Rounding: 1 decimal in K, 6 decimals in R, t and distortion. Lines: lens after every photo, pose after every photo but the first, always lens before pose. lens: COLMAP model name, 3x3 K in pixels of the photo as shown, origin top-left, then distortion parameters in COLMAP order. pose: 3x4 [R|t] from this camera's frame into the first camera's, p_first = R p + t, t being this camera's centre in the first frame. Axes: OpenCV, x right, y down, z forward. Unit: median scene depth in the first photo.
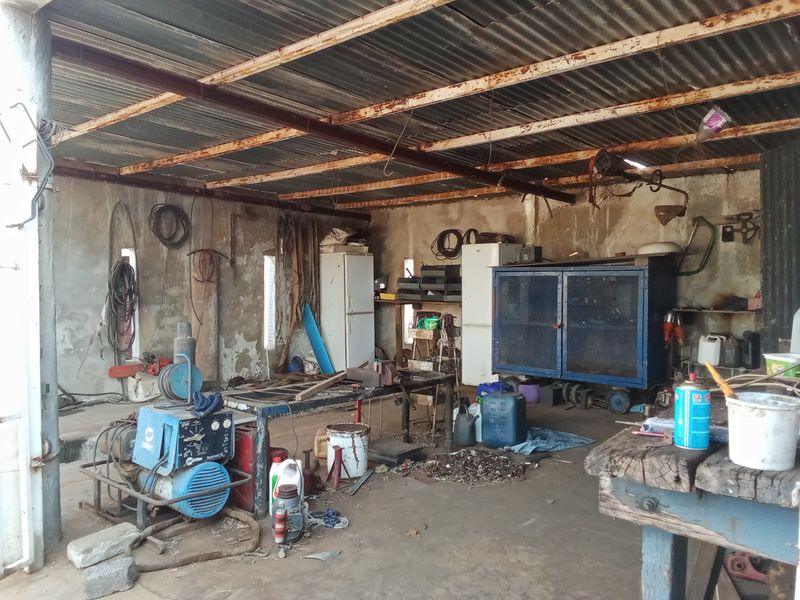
lens RADIAL K [[615.7, 0, 397.8], [0, 615.7, 304.4], [0, 0, 1]] dist [0.064246, -0.093166]
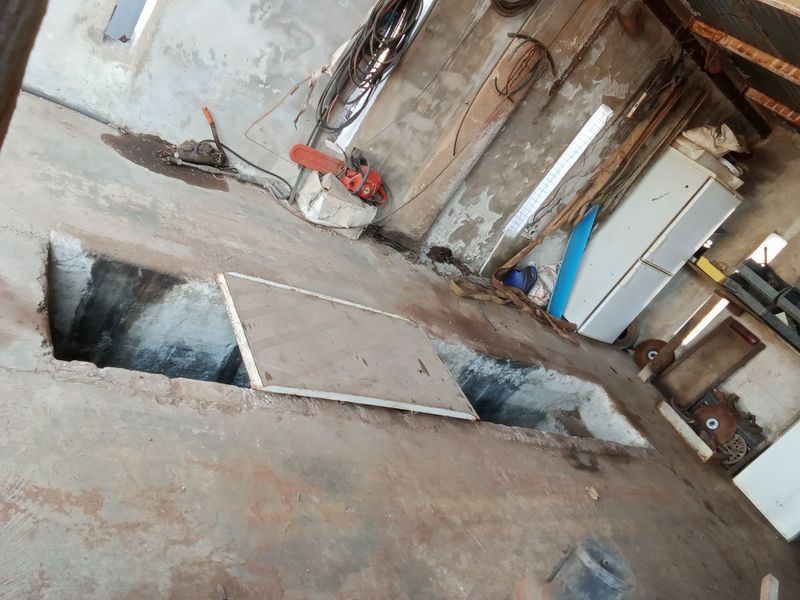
lens RADIAL K [[615.7, 0, 397.8], [0, 615.7, 304.4], [0, 0, 1]] dist [0.064246, -0.093166]
pose [[0.781008, 0.616662, -0.098763, -0.196564], [-0.554271, 0.757302, 0.345366, -0.031410], [0.287768, -0.214992, 0.933257, 0.370204]]
